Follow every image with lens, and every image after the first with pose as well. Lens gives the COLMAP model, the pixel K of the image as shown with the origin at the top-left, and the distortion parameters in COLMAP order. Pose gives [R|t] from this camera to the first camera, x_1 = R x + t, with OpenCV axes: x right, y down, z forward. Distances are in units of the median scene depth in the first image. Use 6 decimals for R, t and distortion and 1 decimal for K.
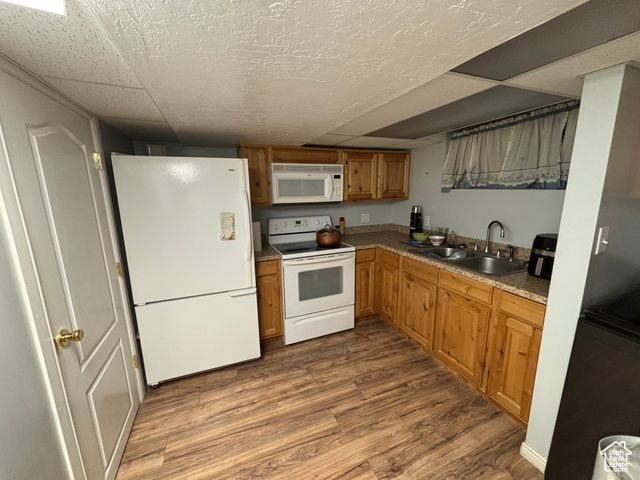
lens RADIAL K [[258.3, 0, 318.2], [0, 258.3, 240.3], [0, 0, 1]] dist [0.000972, 0.000147]
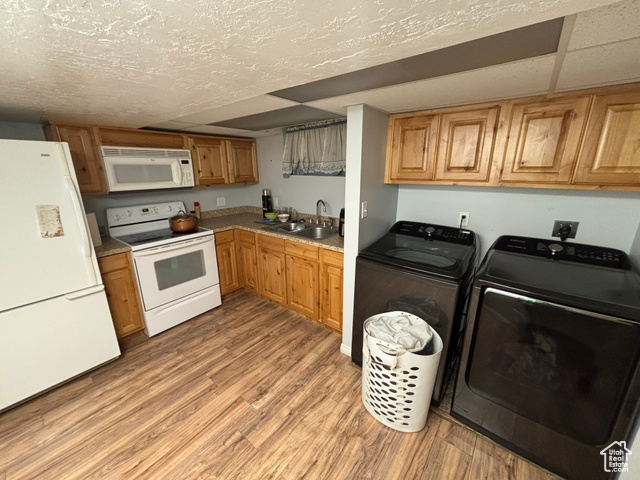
lens RADIAL K [[261.9, 0, 320.0], [0, 261.9, 240.0], [0, 0, 1]] dist [-0.000085, -0.000046]
pose [[0.868645, -0.122360, 0.480088, 0.003456], [0.088859, 0.991786, 0.091998, 0.006673], [-0.487402, -0.037254, 0.872383, -0.174997]]
